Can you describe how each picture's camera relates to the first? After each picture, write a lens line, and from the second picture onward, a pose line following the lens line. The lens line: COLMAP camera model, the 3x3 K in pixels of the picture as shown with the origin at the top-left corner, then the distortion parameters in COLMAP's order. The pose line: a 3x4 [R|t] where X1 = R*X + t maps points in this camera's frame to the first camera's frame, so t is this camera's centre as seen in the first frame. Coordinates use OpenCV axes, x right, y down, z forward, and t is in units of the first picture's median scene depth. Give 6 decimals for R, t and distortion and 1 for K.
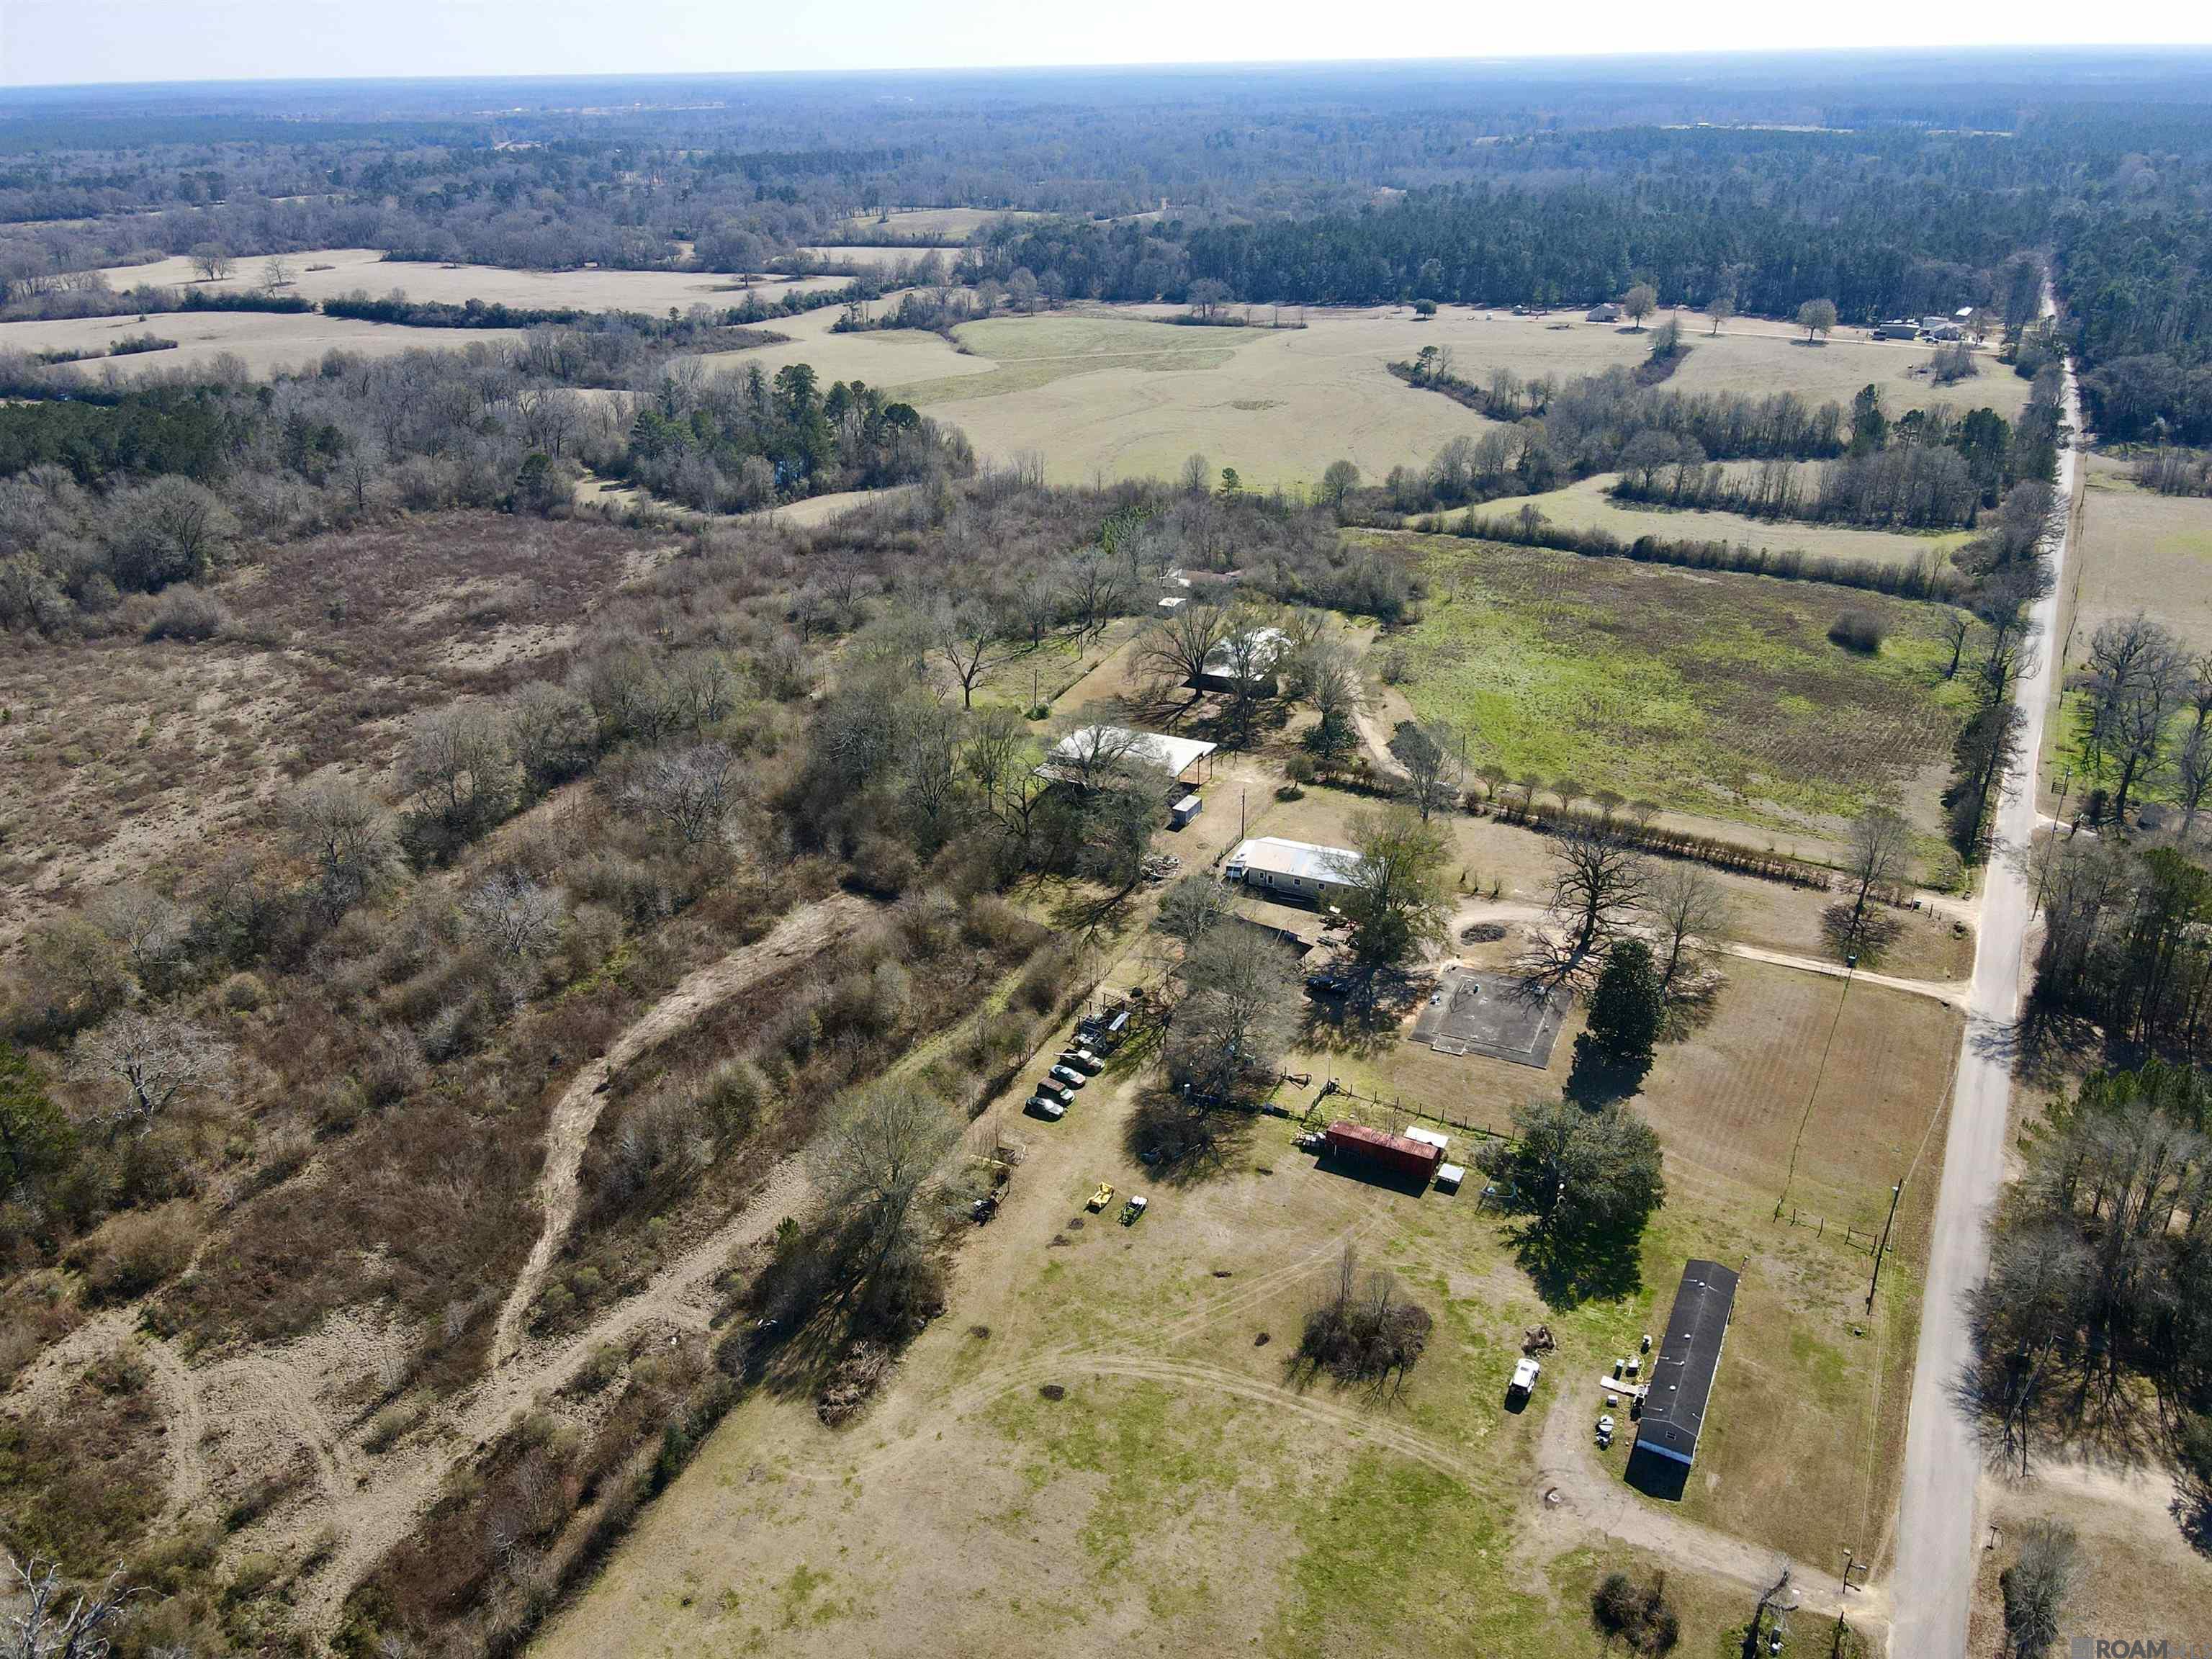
lens RADIAL K [[1629.6, 0, 1100.3], [0, 1629.6, 814.5], [0, 0, 1]] dist [0.007729, 0.010873]
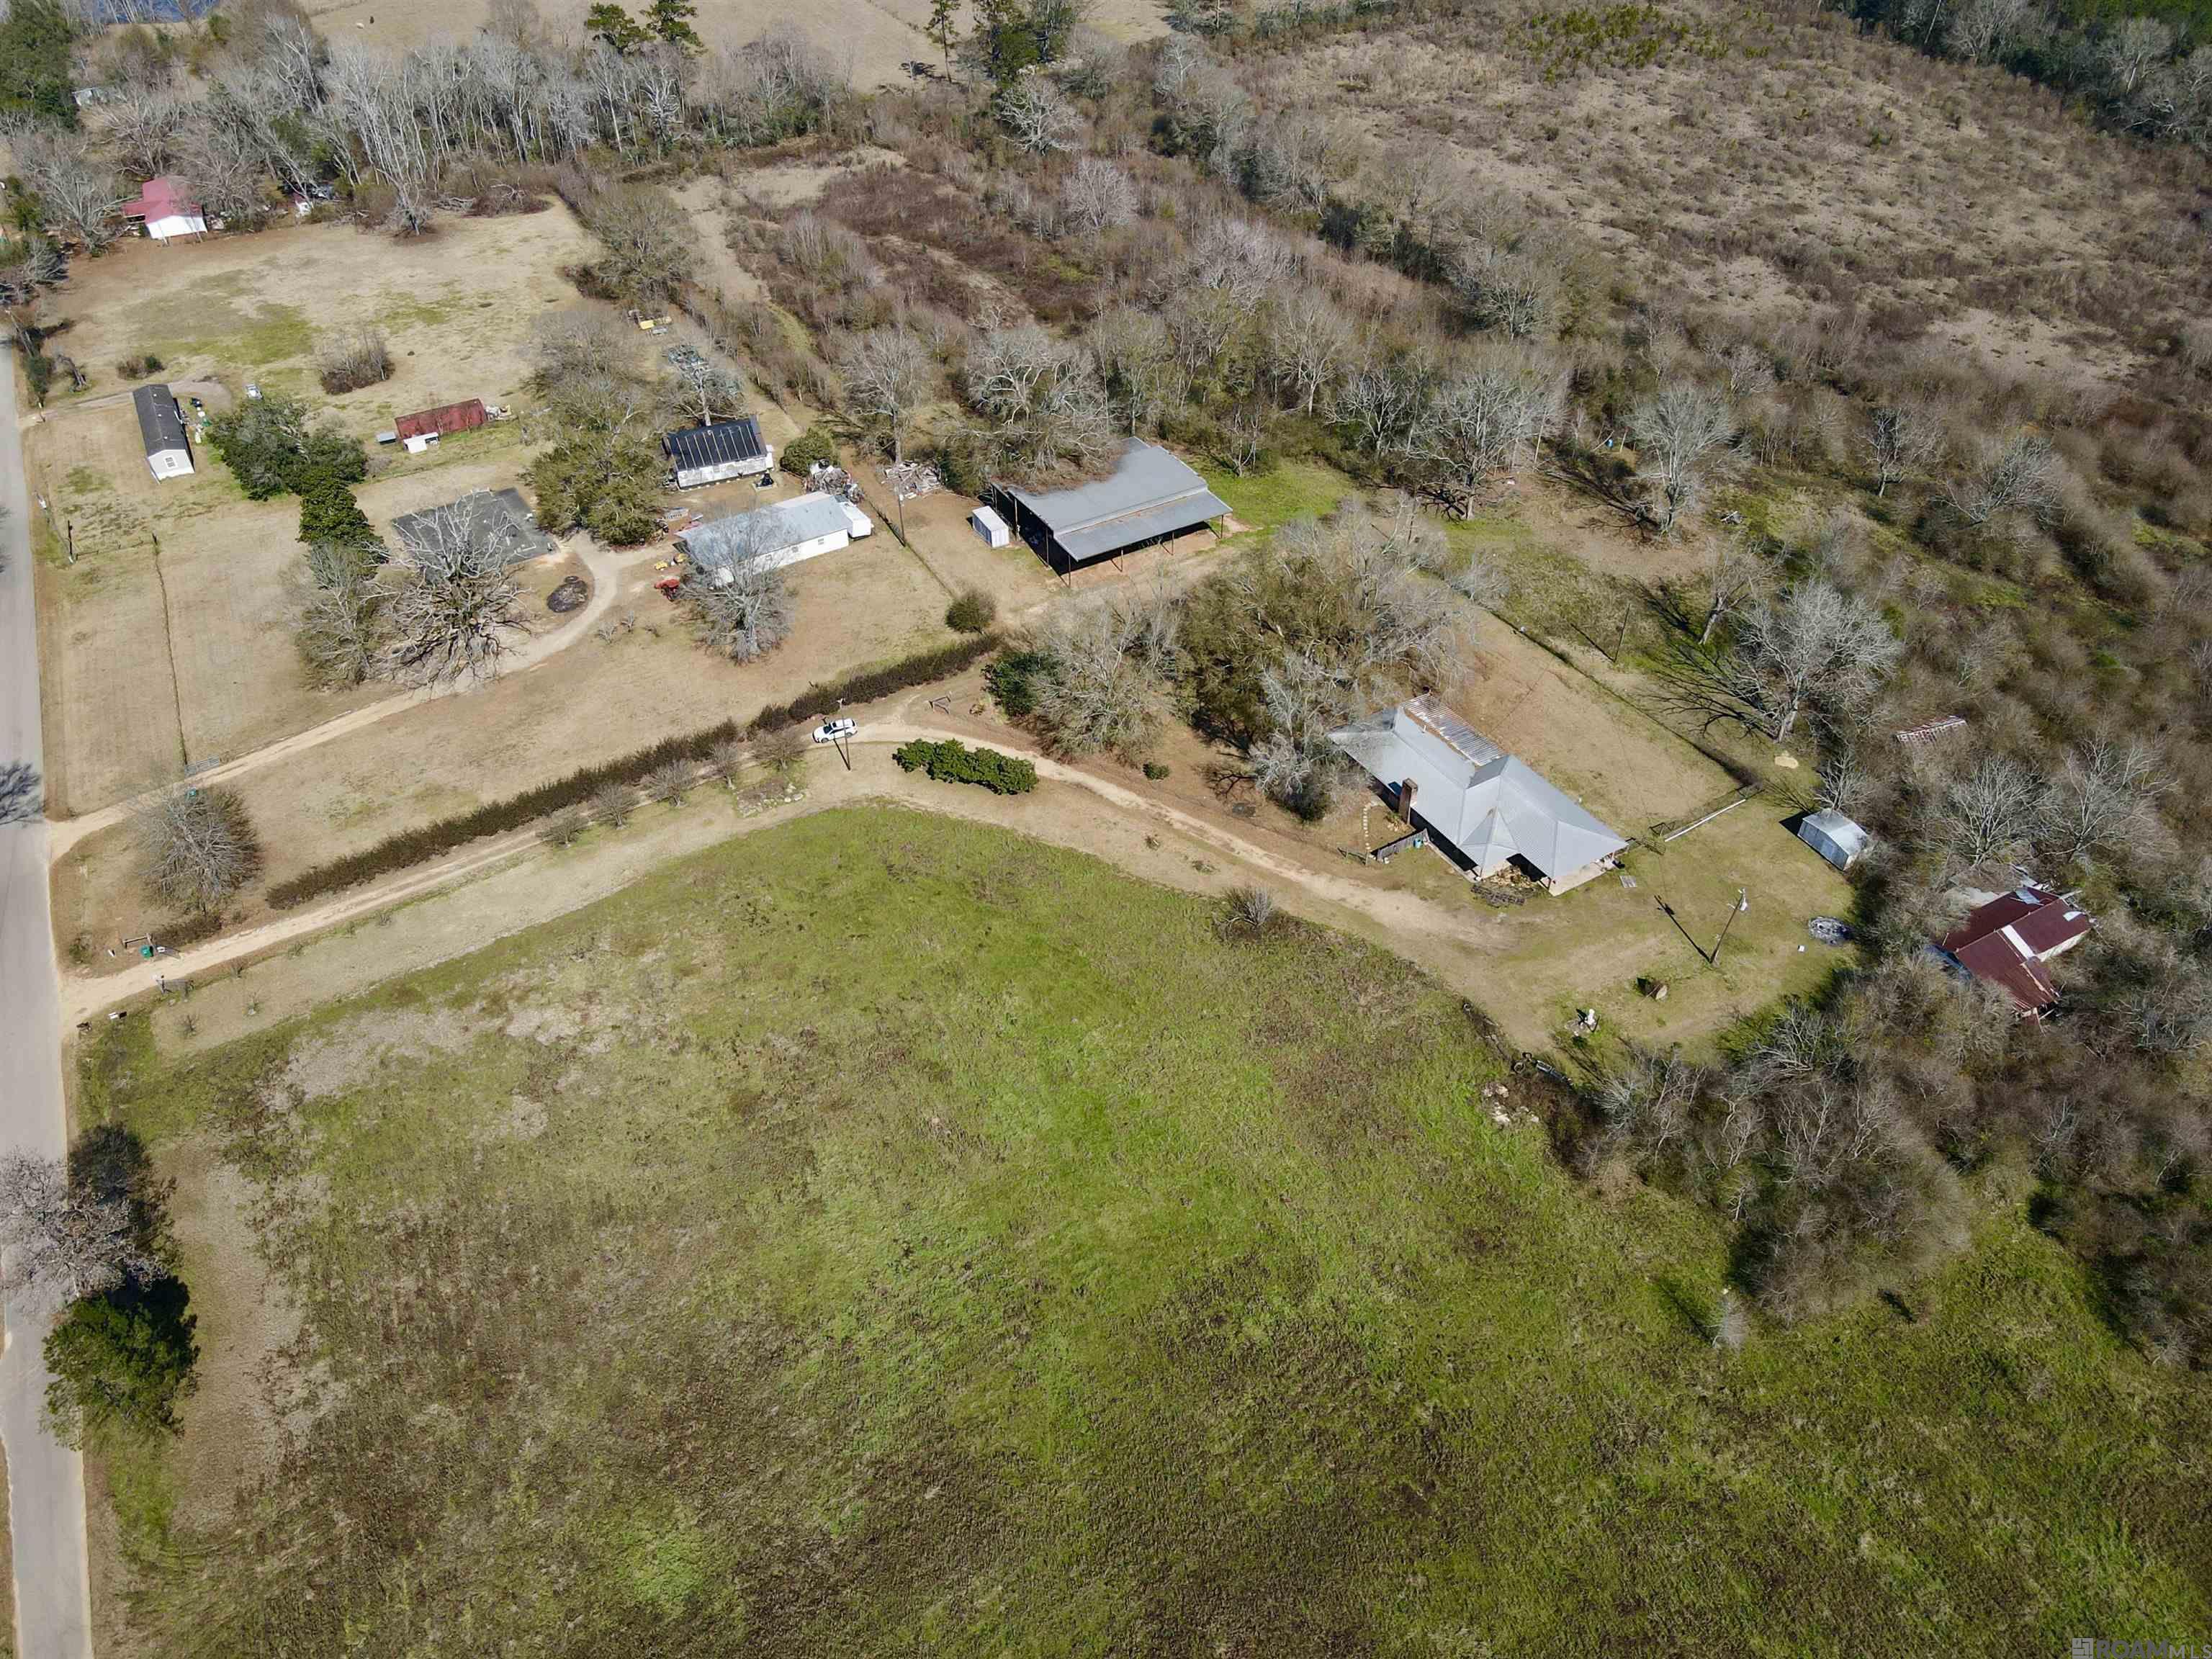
lens RADIAL K [[1629.6, 0, 1099.4], [0, 1629.6, 841.8], [0, 0, 1]] dist [0.007729, 0.010873]
pose [[-0.550228, 0.563792, -0.615945, 0.836045], [-0.339807, 0.522619, 0.781921, -0.784489], [0.762745, 0.639537, -0.095979, 1.654203]]
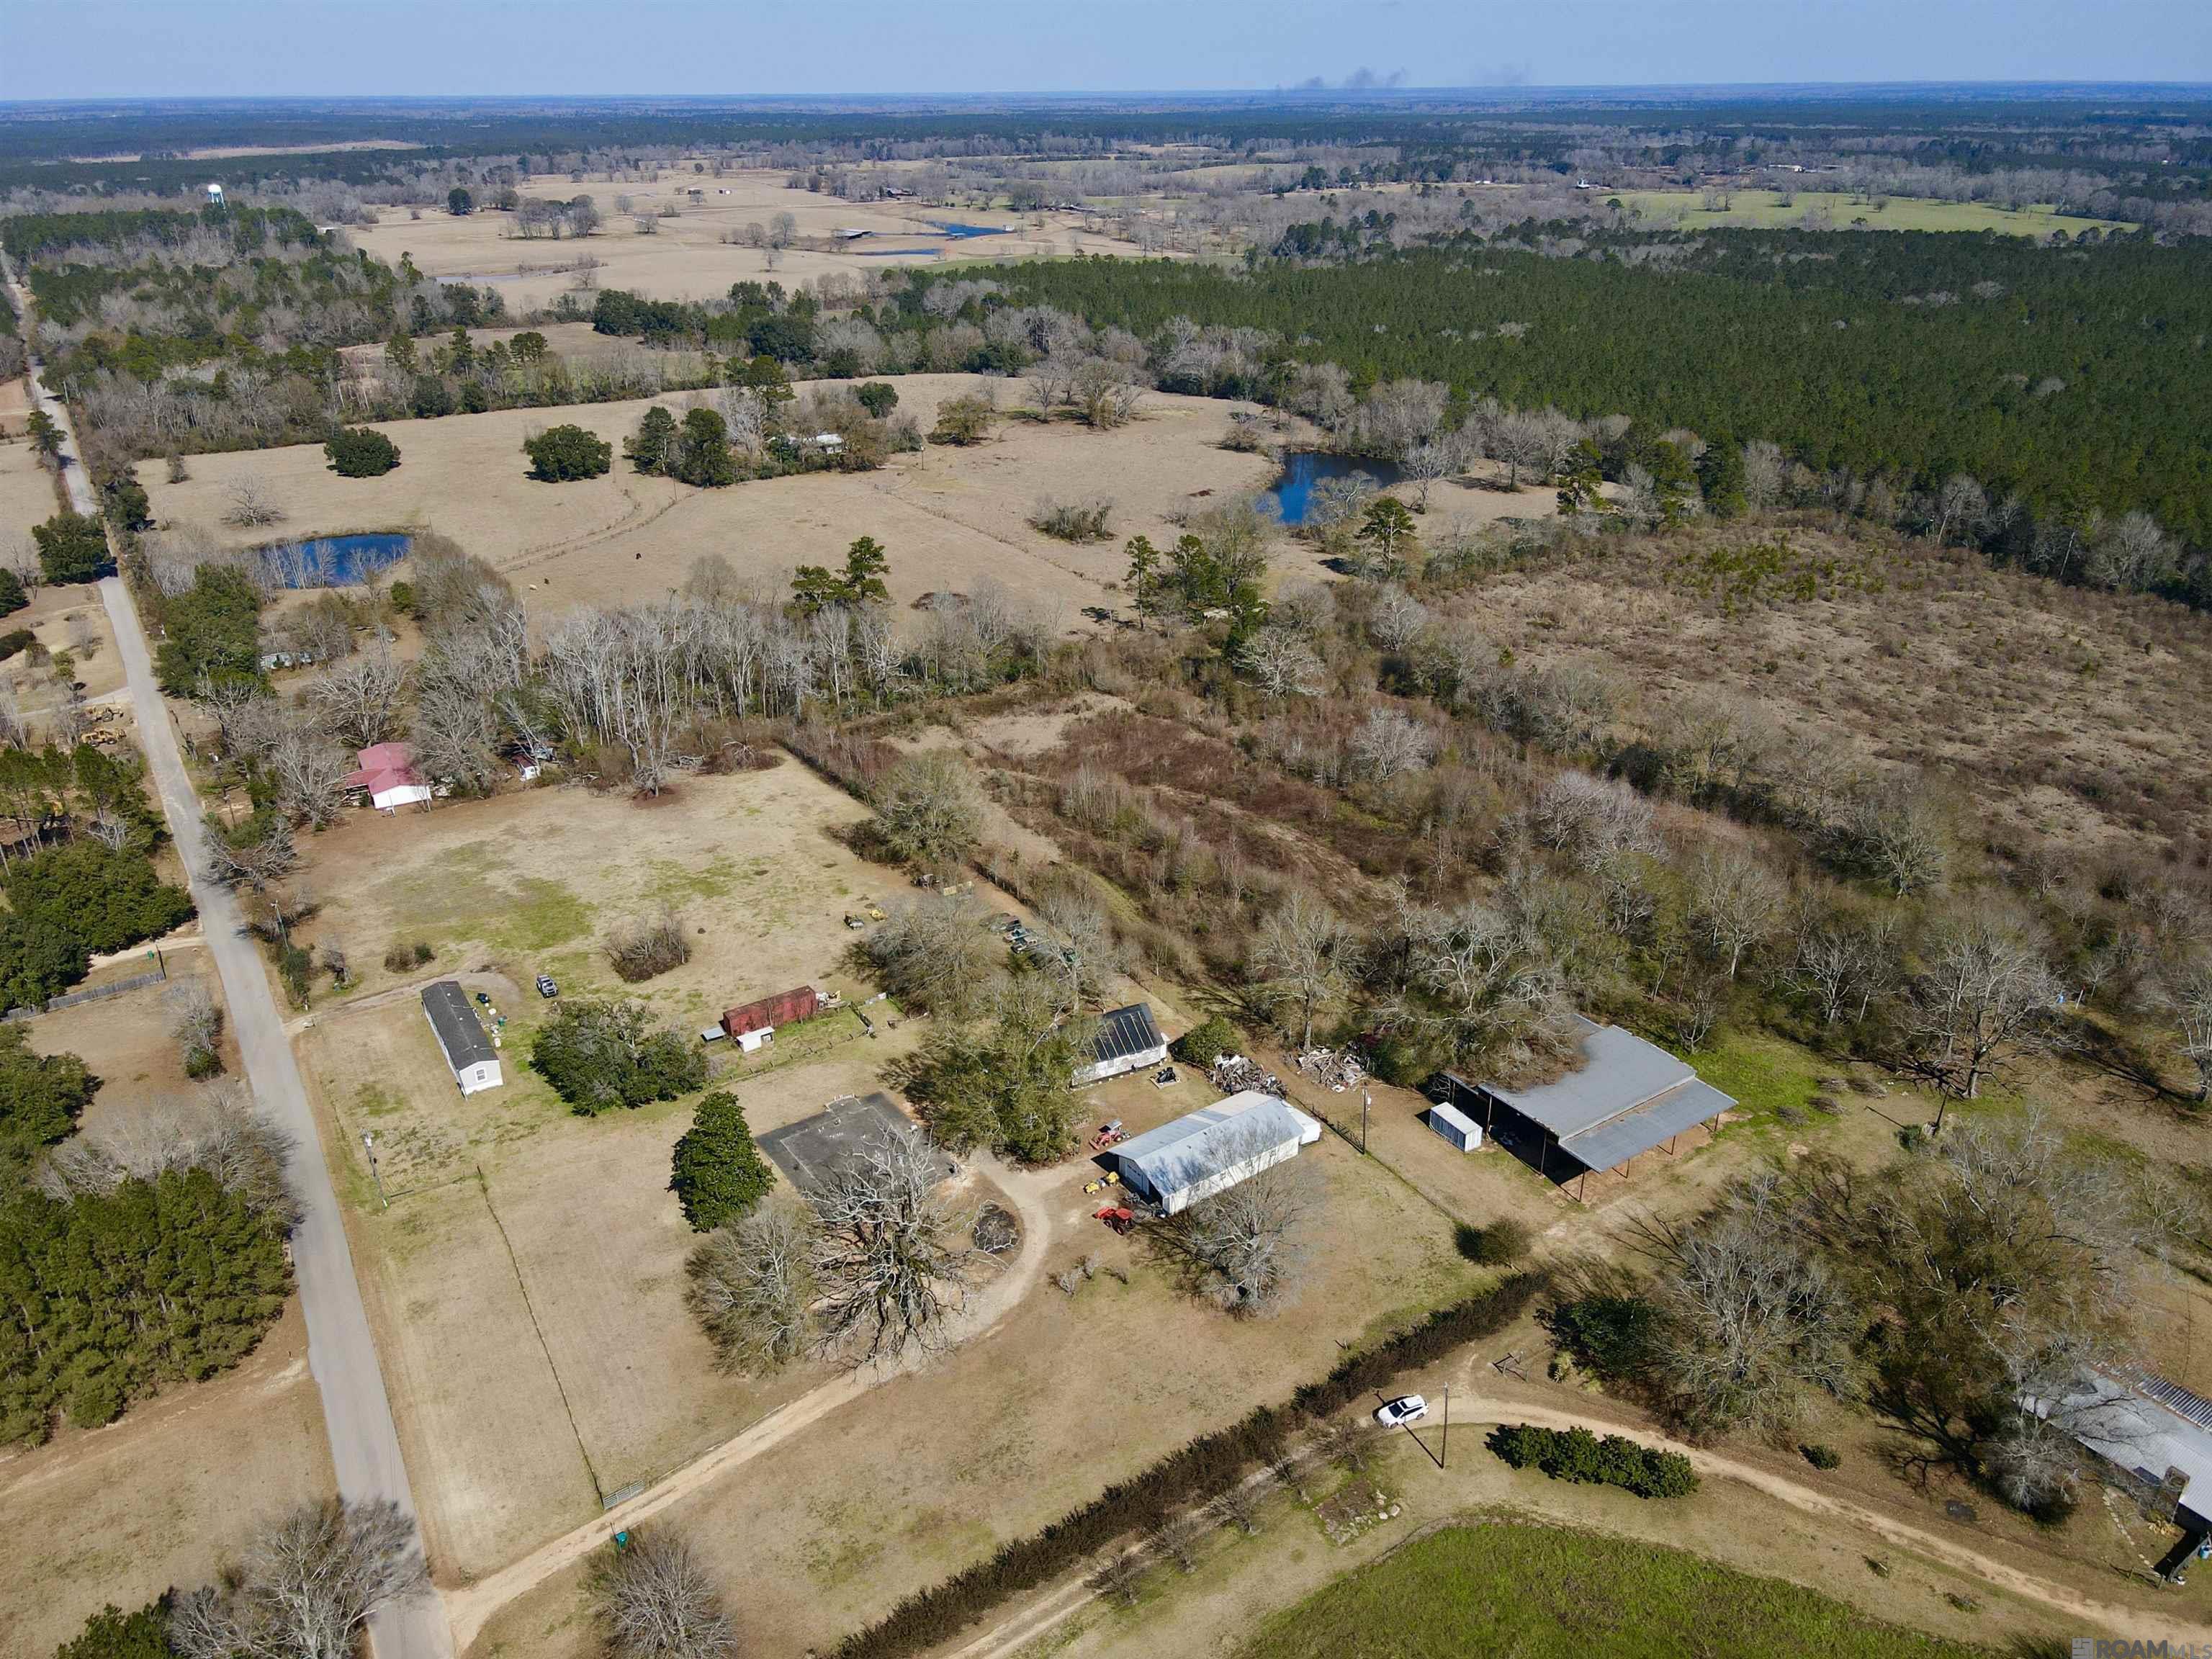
lens RADIAL K [[1629.6, 0, 1094.3], [0, 1629.6, 836.1], [0, 0, 1]] dist [0.007729, 0.010873]
pose [[-0.505307, 0.383117, -0.773231, 0.869608], [-0.347651, 0.729731, 0.588754, -0.630019], [0.789813, 0.566316, -0.235547, 1.315514]]
